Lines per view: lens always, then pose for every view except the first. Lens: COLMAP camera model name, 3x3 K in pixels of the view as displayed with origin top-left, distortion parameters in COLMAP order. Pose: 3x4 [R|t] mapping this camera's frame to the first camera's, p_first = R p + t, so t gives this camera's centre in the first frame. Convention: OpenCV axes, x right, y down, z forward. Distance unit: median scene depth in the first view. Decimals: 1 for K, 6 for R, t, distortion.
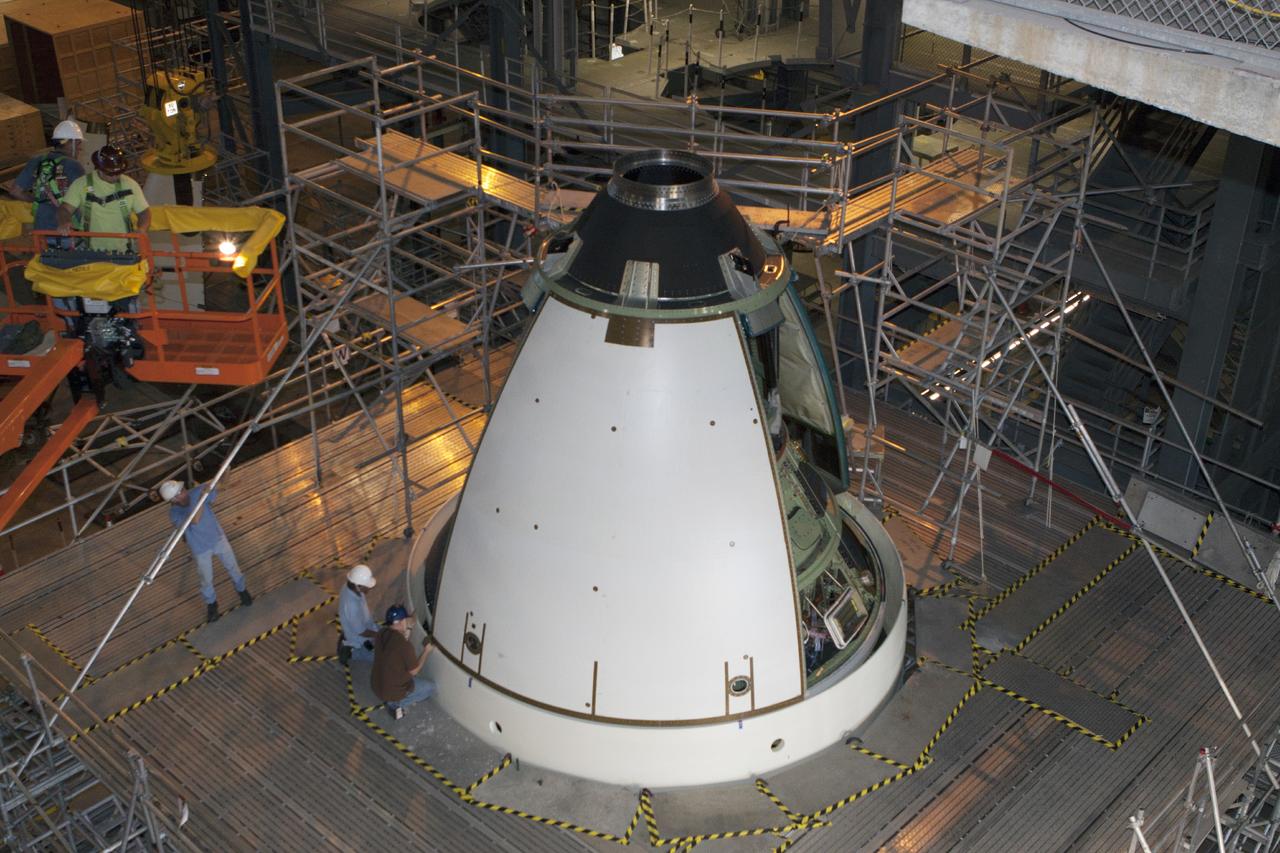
lens RADIAL K [[1540.2, 0, 641.0], [0, 1540.2, 431.9], [0, 0, 1]] dist [-0.124774, 0.166336]
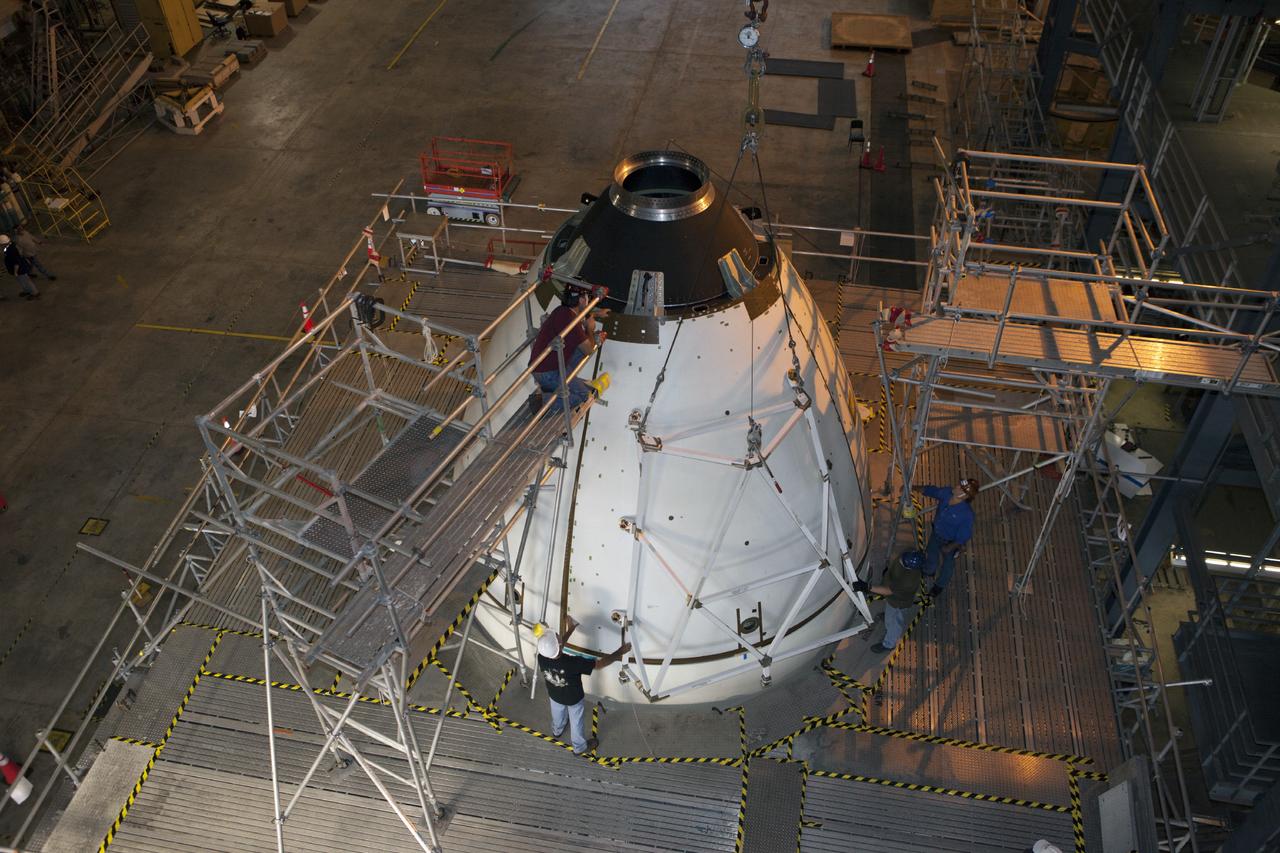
lens RADIAL K [[1038.0, 0, 633.3], [0, 1038.0, 420.0], [0, 0, 1]] dist [-0.109836, 0.126525]
pose [[0.542954, 0.560123, -0.625671, 0.477934], [-0.413183, 0.826820, 0.381641, -0.259644], [0.731082, 0.051303, 0.680358, 0.447109]]
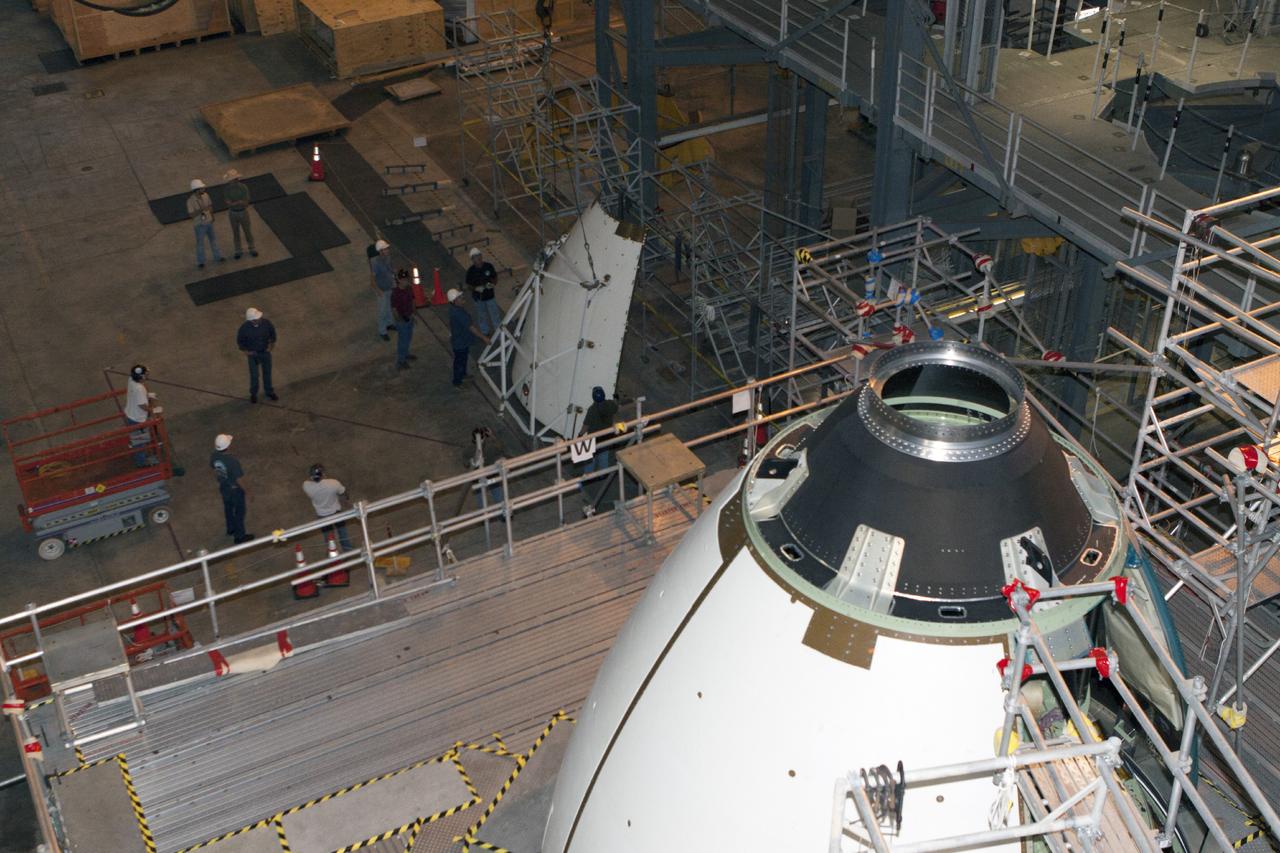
lens RADIAL K [[1574.7, 0, 640.0], [0, 1574.7, 426.5], [0, 0, 1]] dist [-0.086879, 0.039643]
pose [[0.943689, 0.172395, -0.282366, 0.073039], [-0.152046, 0.984023, 0.092633, -0.172121], [0.293824, -0.044484, 0.954824, 0.284774]]
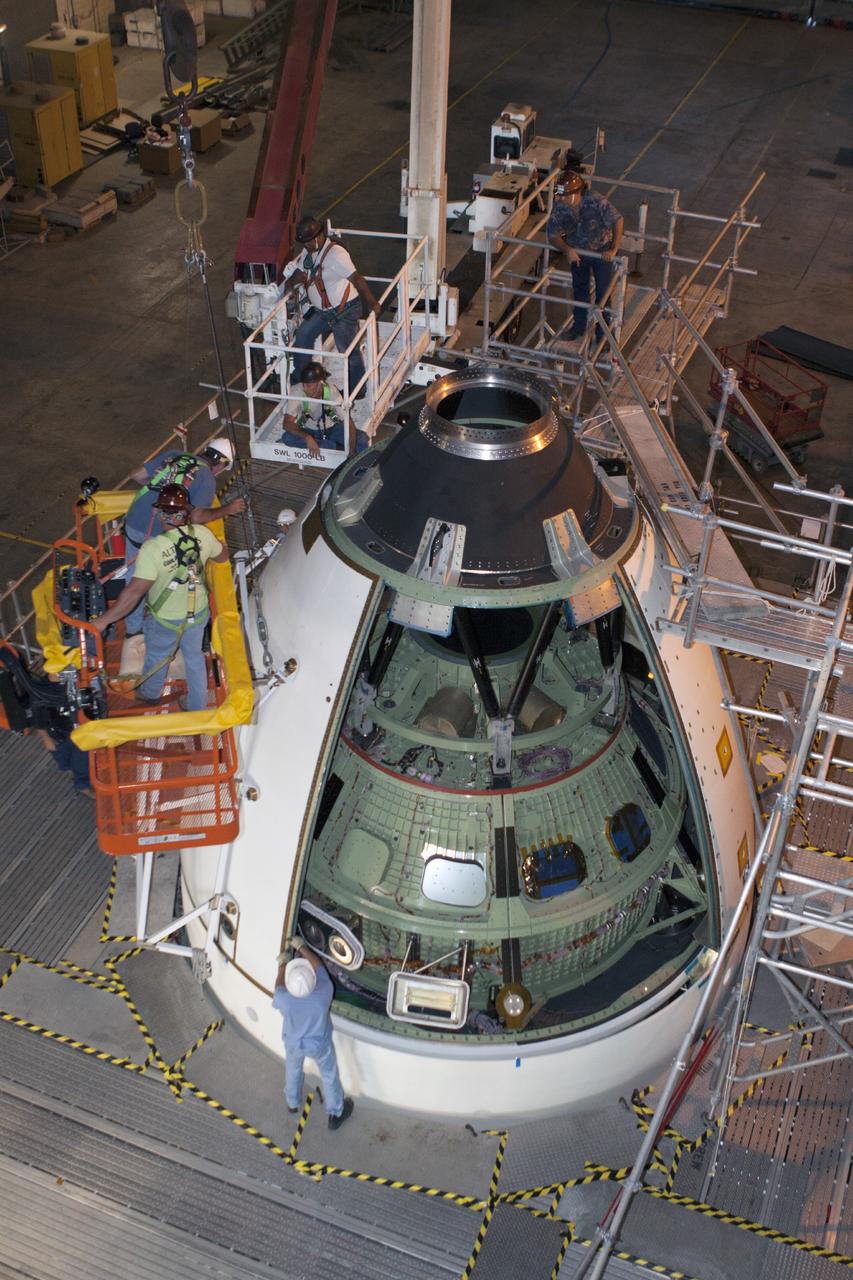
lens RADIAL K [[1418.8, 0, 426.5], [0, 1418.8, 640.0], [0, 0, 1]] dist [-0.121940, 0.109851]
pose [[0.362112, 0.587394, -0.723770, 0.534132], [-0.490110, 0.780451, 0.388186, -0.301670], [0.792885, 0.214161, 0.570498, 0.510649]]
